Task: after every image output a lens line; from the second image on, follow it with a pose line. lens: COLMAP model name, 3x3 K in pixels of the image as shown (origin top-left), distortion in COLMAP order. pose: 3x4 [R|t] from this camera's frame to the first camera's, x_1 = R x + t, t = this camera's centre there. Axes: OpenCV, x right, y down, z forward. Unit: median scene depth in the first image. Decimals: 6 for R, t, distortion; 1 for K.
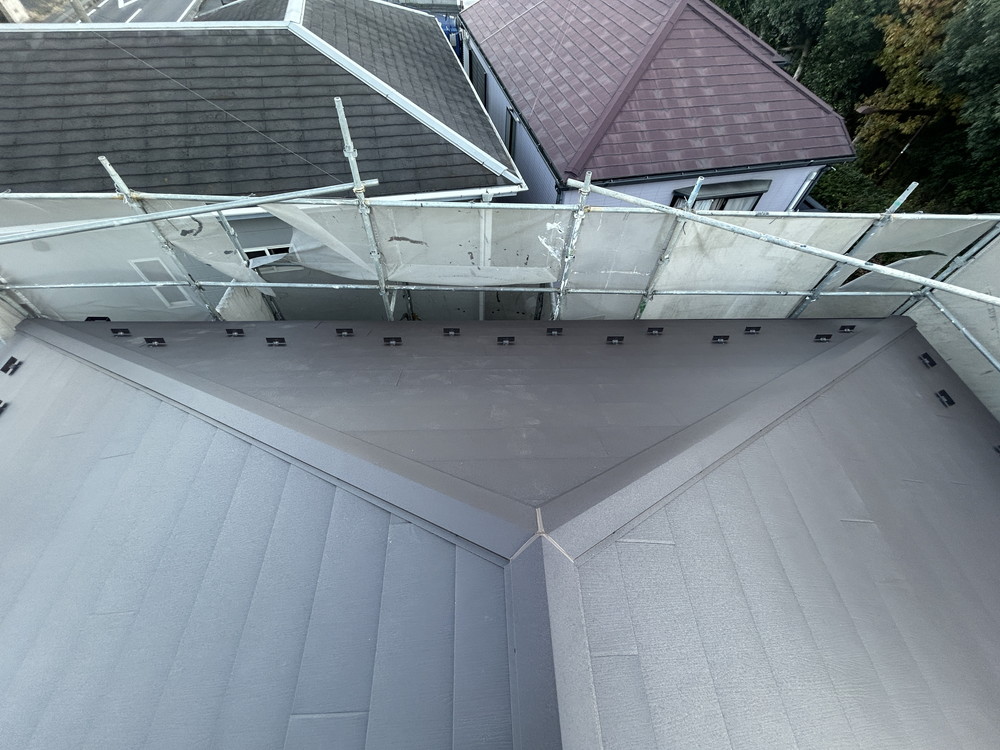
lens RADIAL K [[401.3, 0, 501.0], [0, 401.3, 377.1], [0, 0, 1]] dist [-0.002291, 0.001284]
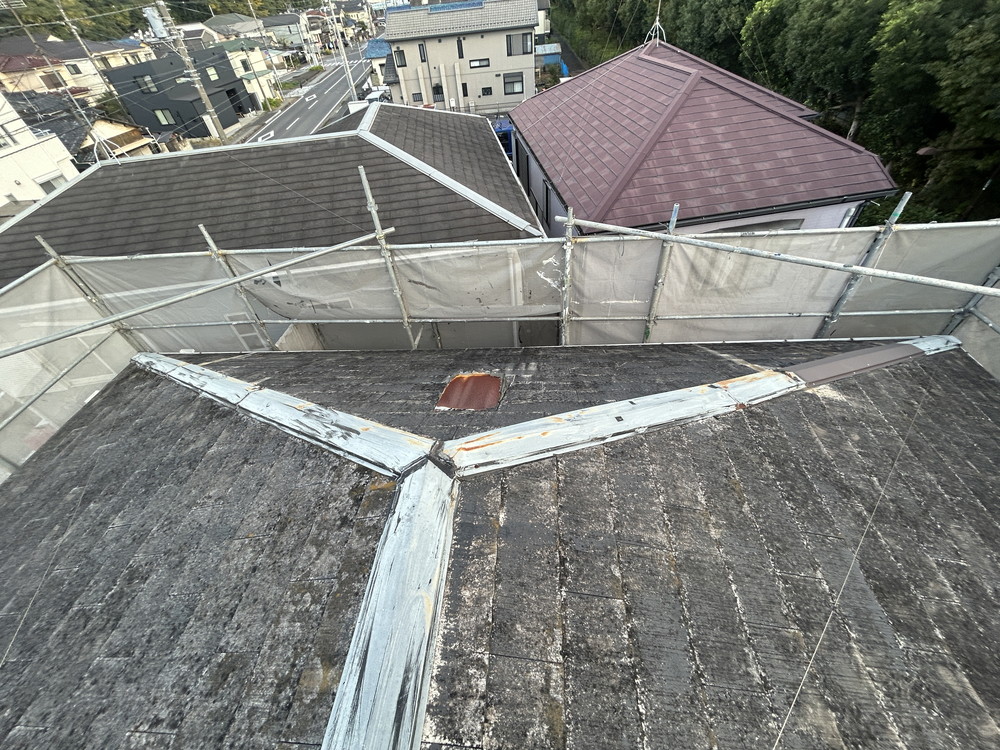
lens RADIAL K [[401.3, 0, 499.0], [0, 401.3, 374.0], [0, 0, 1]] dist [-0.002291, 0.001284]
pose [[0.986035, -0.011223, -0.166159, 0.111807], [-0.016625, 0.986109, -0.165263, 0.079204], [0.165705, 0.165717, 0.972152, -0.032713]]
